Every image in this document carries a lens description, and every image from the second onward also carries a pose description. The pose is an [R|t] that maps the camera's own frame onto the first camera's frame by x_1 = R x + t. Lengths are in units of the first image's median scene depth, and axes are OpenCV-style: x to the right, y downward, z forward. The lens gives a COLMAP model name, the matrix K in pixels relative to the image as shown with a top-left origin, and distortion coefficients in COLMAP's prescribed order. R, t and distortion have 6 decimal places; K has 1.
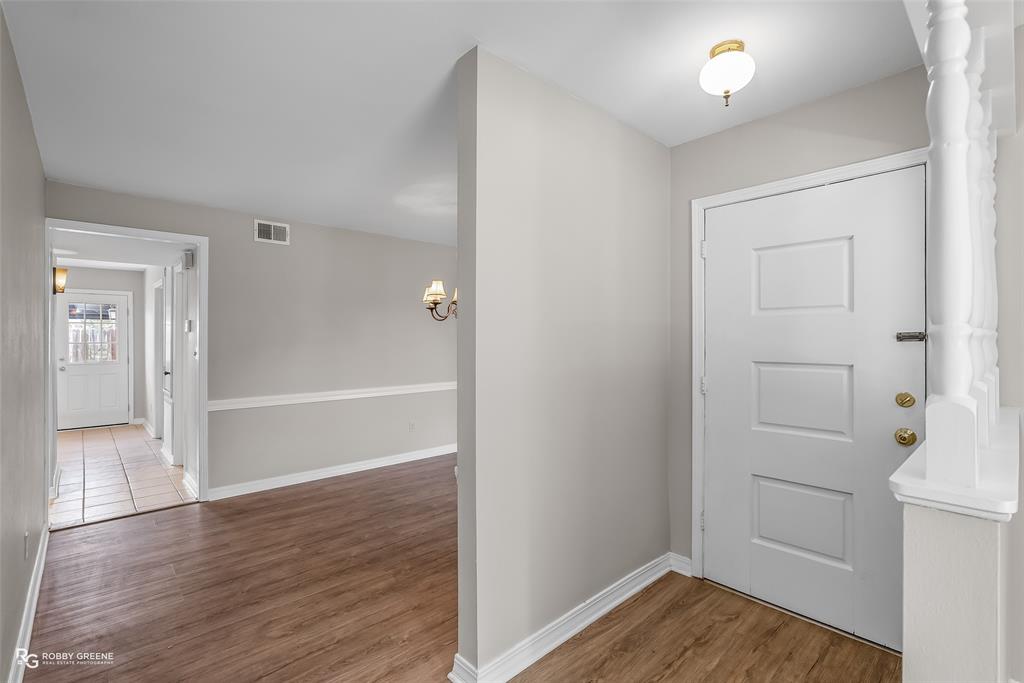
lens RADIAL K [[469.1, 0, 510.3], [0, 469.1, 340.6], [0, 0, 1]] dist [0.000598, -0.001150]
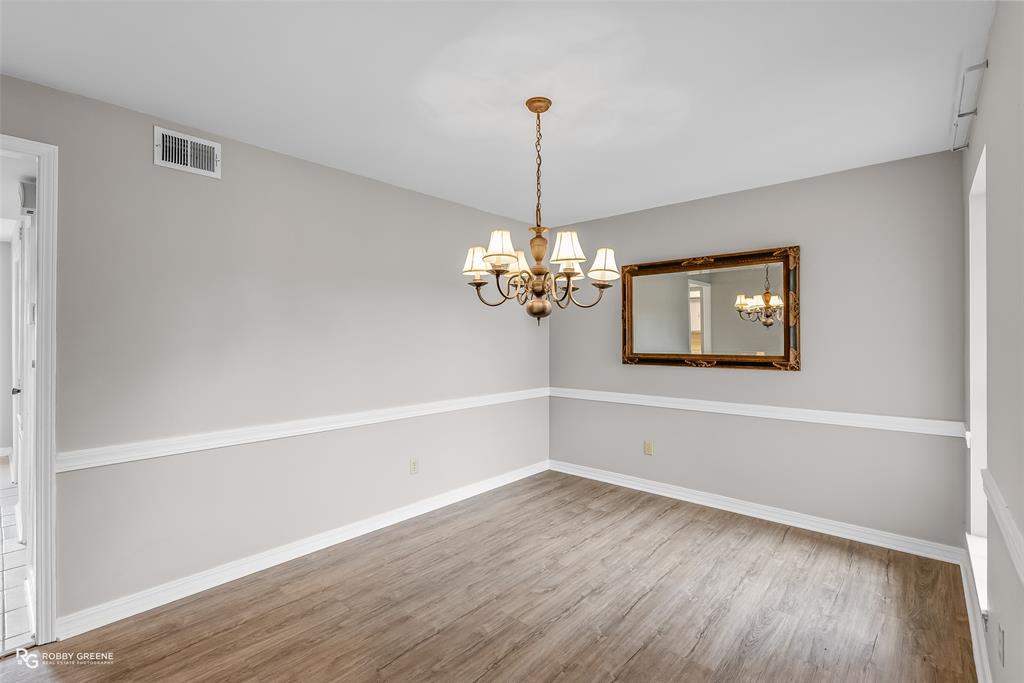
lens RADIAL K [[469.1, 0, 513.6], [0, 469.1, 336.8], [0, 0, 1]] dist [0.000598, -0.001150]
pose [[0.995246, -0.001522, 0.097385, -0.168299], [0.001948, 0.999989, -0.004278, -0.000881], [-0.097377, 0.004448, 0.995238, 0.392403]]
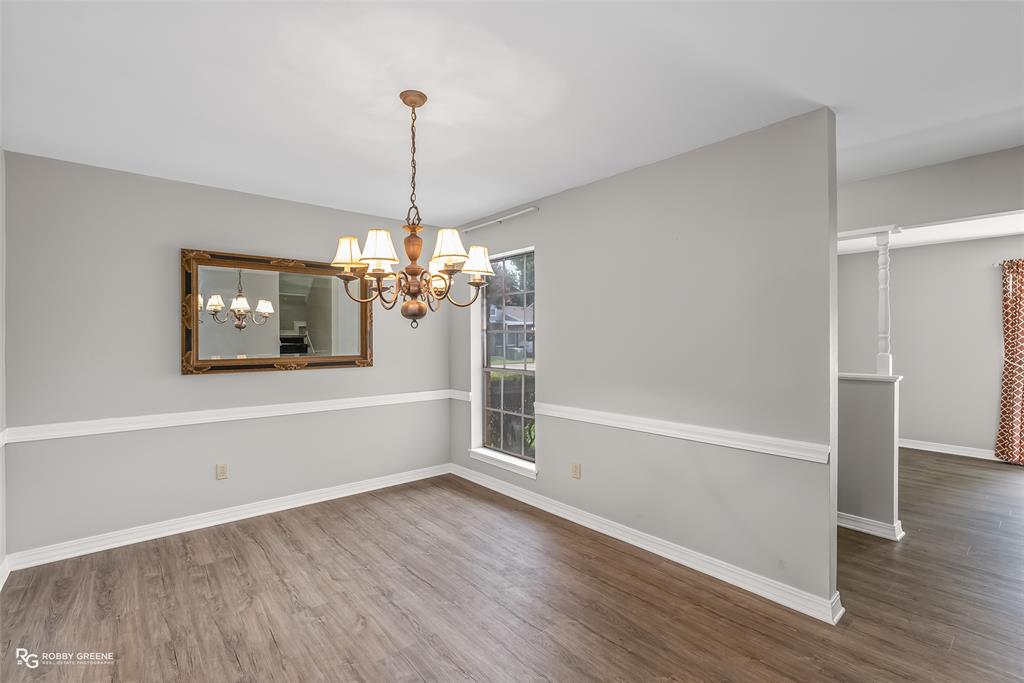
lens RADIAL K [[469.1, 0, 512.4], [0, 469.1, 337.9], [0, 0, 1]] dist [0.000598, -0.001150]
pose [[0.036305, 0.000645, 0.999341, -0.591376], [0.007488, 0.999972, -0.000917, -0.003363], [-0.999313, 0.007516, 0.036299, 0.787200]]
